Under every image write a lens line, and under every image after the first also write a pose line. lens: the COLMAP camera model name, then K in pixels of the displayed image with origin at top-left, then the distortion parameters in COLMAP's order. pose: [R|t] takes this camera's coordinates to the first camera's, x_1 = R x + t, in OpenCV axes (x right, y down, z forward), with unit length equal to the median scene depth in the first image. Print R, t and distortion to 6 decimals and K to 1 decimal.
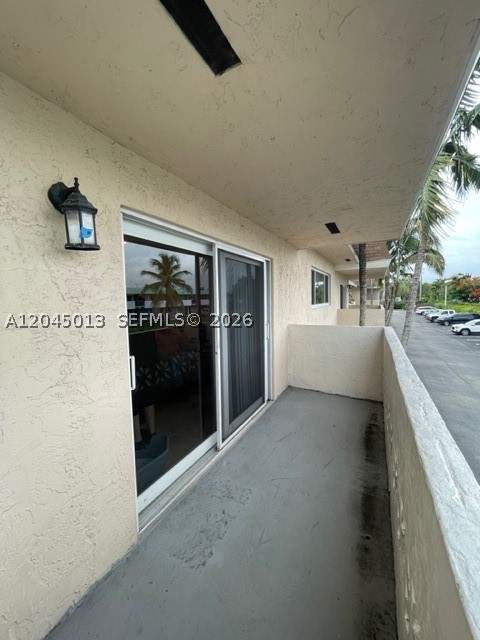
lens RADIAL K [[259.2, 0, 239.6], [0, 259.2, 318.6], [0, 0, 1]] dist [0.000070, 0.000316]
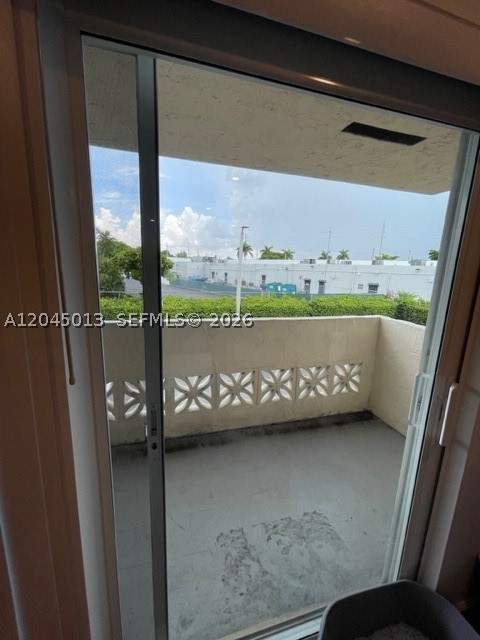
lens RADIAL K [[259.2, 0, 238.8], [0, 259.2, 319.1], [0, 0, 1]] dist [0.000070, 0.000316]
pose [[-0.696565, -0.135926, 0.704501, -0.483608], [0.032428, 0.974924, 0.220165, -0.096070], [-0.716760, 0.176204, -0.674690, 1.532460]]
